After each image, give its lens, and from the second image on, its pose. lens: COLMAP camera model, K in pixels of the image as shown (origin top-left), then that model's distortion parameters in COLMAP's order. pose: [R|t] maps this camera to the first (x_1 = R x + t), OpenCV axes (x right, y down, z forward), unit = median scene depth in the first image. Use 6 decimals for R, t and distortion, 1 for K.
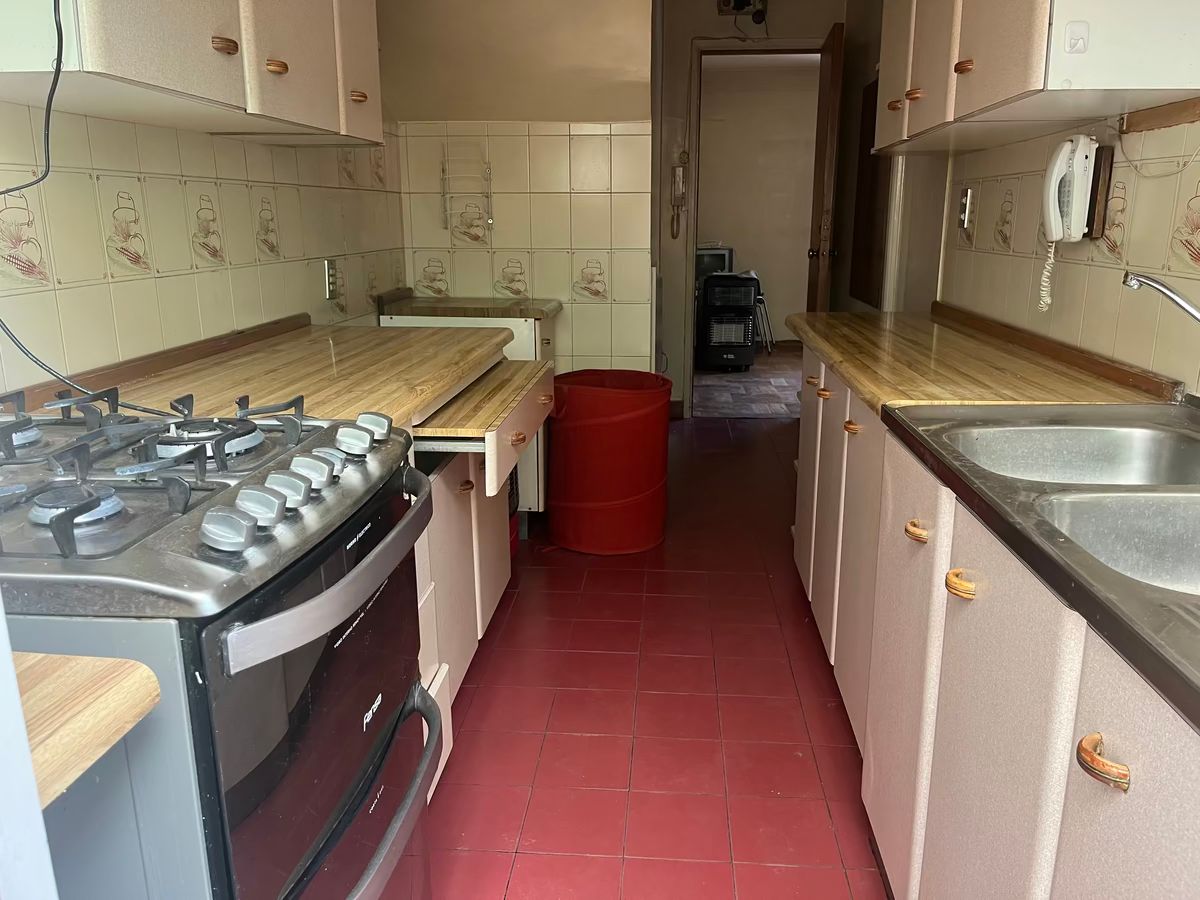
lens RADIAL K [[895.7, 0, 605.6], [0, 895.7, 435.7], [0, 0, 1]] dist [0.063721, -0.085008]
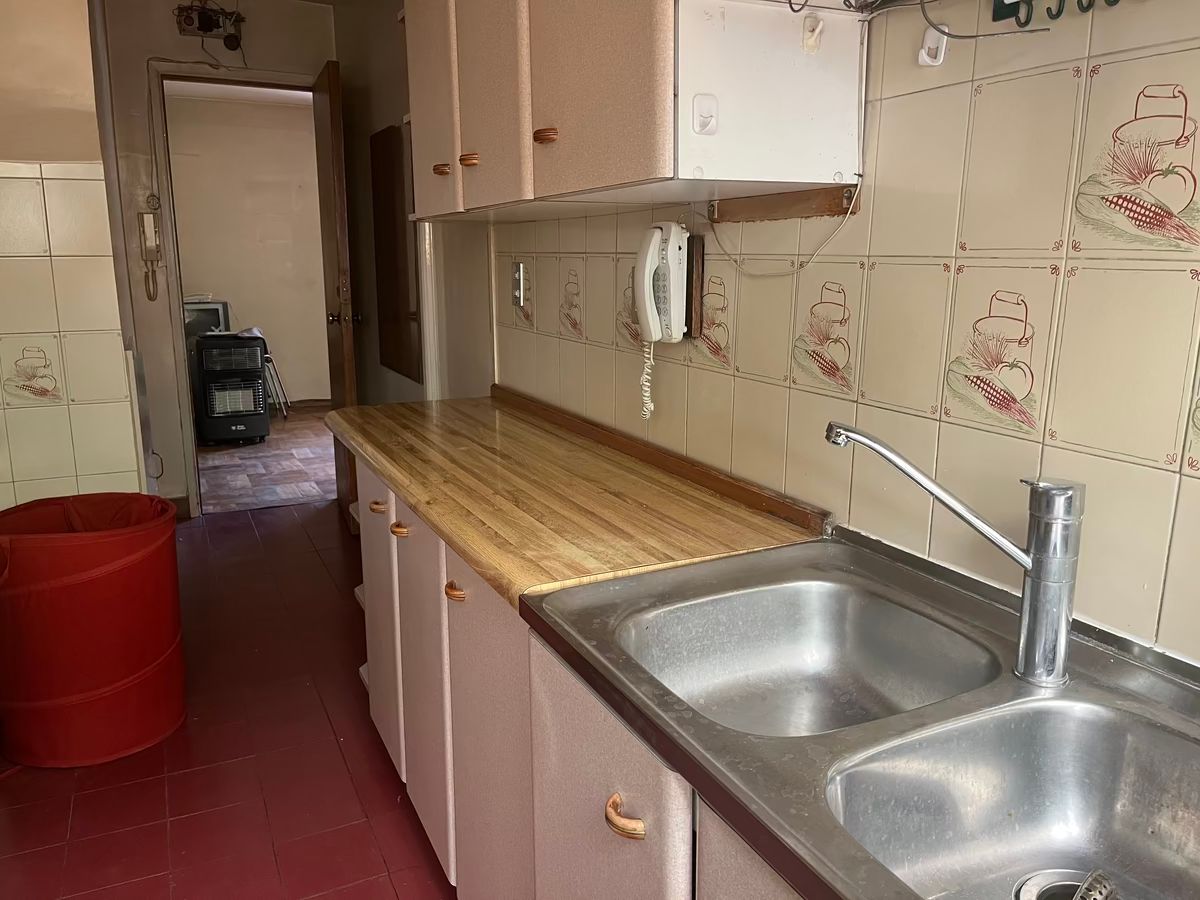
lens RADIAL K [[895.7, 0, 605.6], [0, 895.7, 435.7], [0, 0, 1]] dist [0.063721, -0.085008]
pose [[0.858611, -0.100501, 0.502679, 0.009345], [0.119227, 0.992854, -0.005146, -0.076040], [-0.498570, 0.064351, 0.864458, 0.172699]]
